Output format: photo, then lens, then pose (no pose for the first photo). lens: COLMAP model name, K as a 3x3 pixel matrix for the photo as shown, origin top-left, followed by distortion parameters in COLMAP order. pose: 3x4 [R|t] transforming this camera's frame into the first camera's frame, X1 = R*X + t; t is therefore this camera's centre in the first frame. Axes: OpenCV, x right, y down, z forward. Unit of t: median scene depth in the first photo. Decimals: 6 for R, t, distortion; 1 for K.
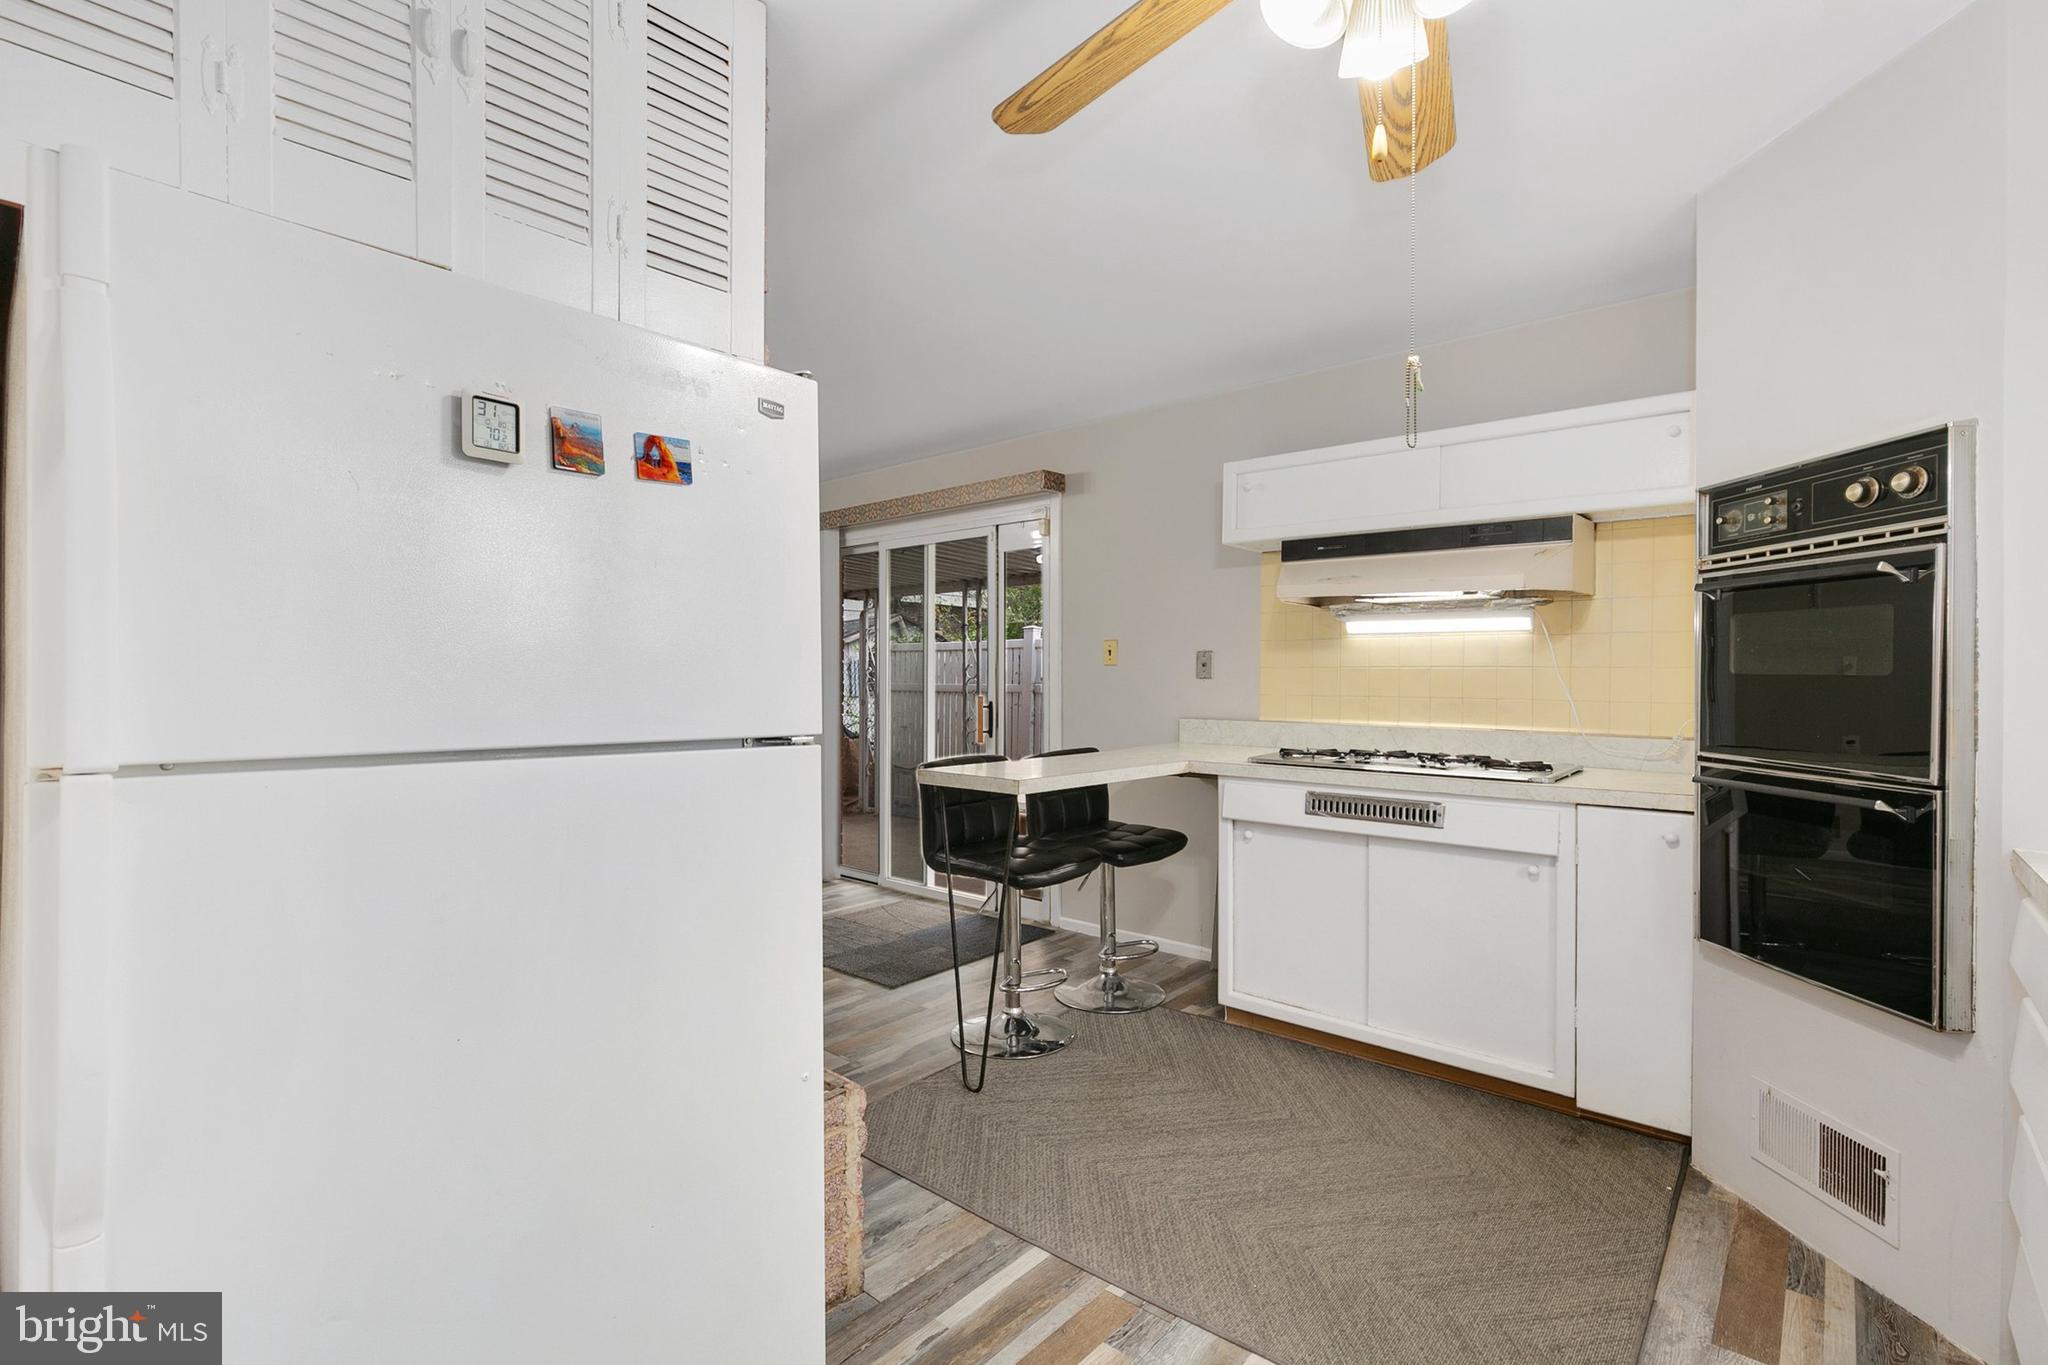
lens RADIAL K [[924.9, 0, 1012.2], [0, 924.9, 688.2], [0, 0, 1]] dist [0.010097, -0.001662]
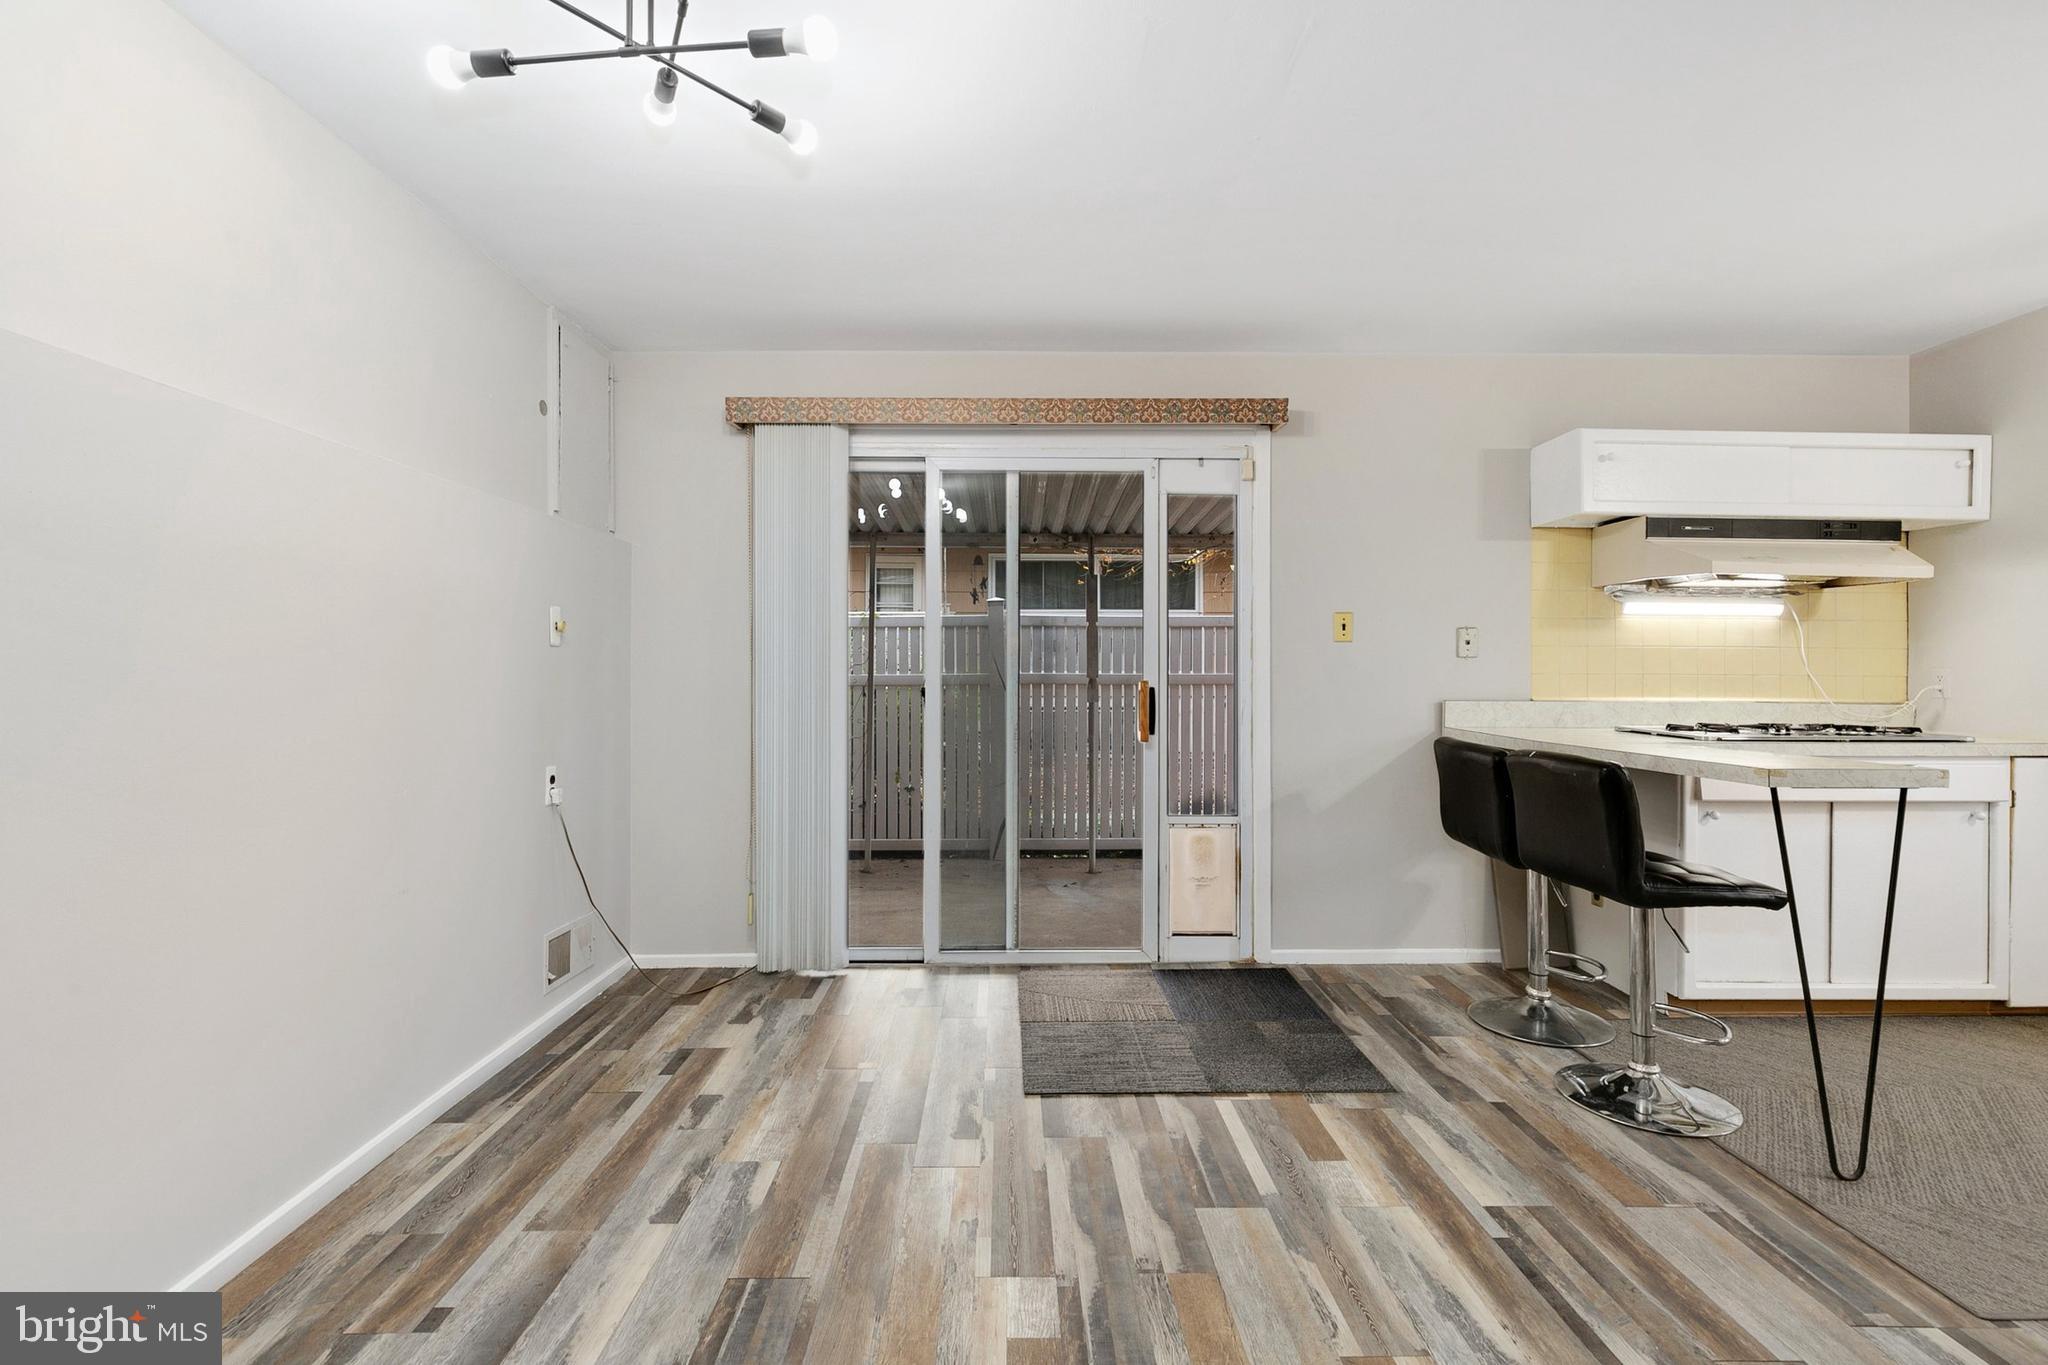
lens RADIAL K [[927.8, 0, 1020.2], [0, 927.8, 669.5], [0, 0, 1]] dist [0.011170, -0.002899]
pose [[0.740663, 0.002307, 0.671873, -1.042903], [0.007325, 0.999907, -0.011508, 0.012853], [-0.671837, 0.013445, 0.740577, 0.850929]]
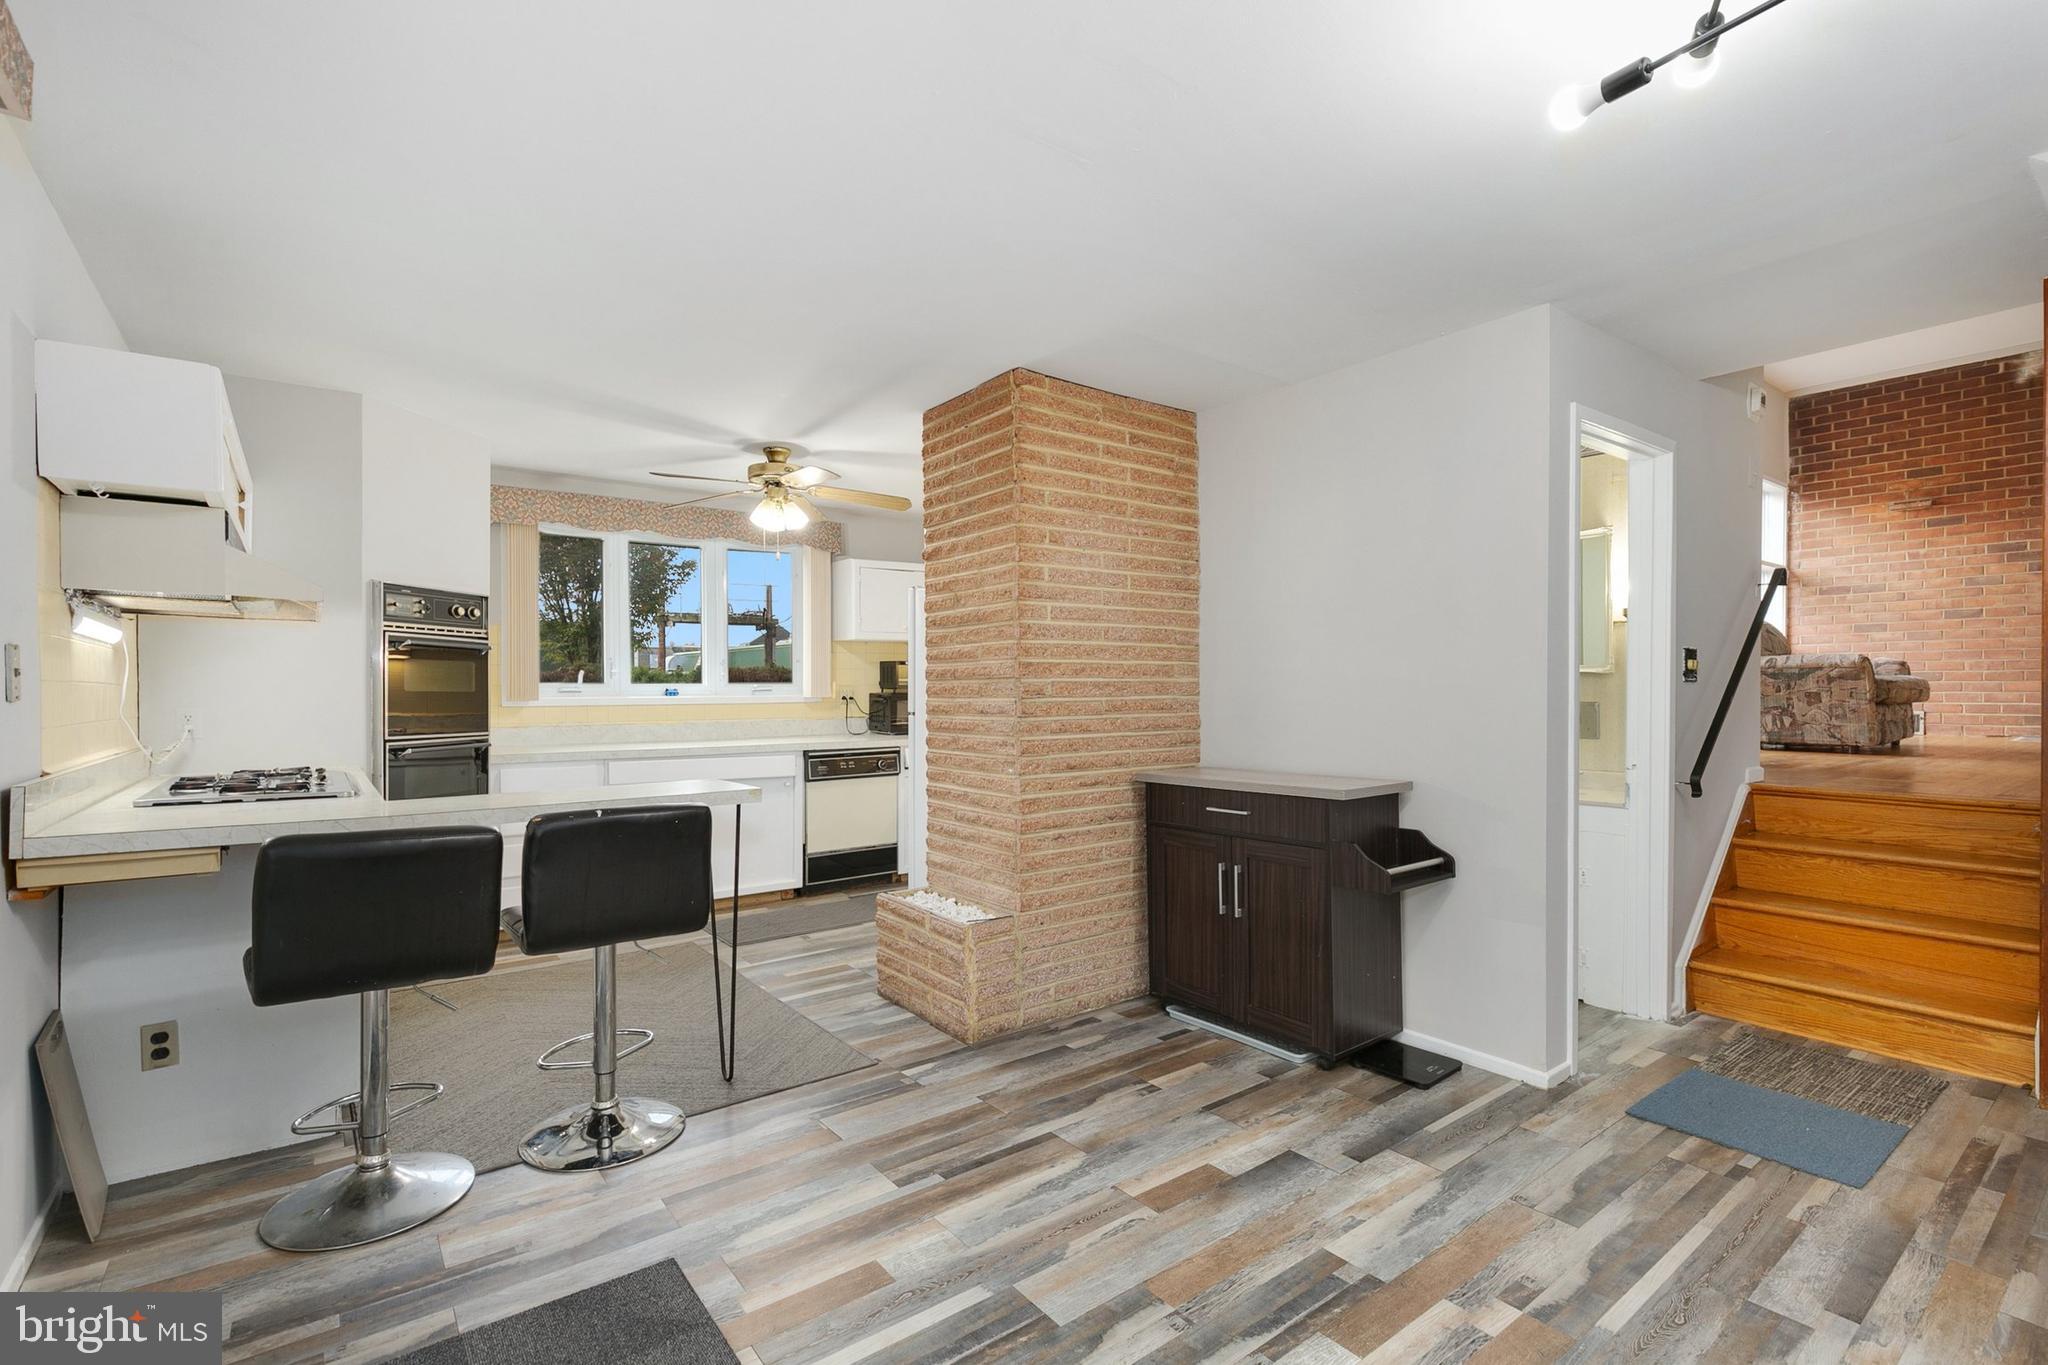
lens RADIAL K [[928.1, 0, 1015.0], [0, 928.1, 697.2], [0, 0, 1]] dist [0.002839, -0.000324]
pose [[-0.979447, -0.000731, 0.201701, -0.566019], [0.003801, 0.999749, 0.022081, -0.029955], [-0.201667, 0.022394, -0.979198, 1.910578]]
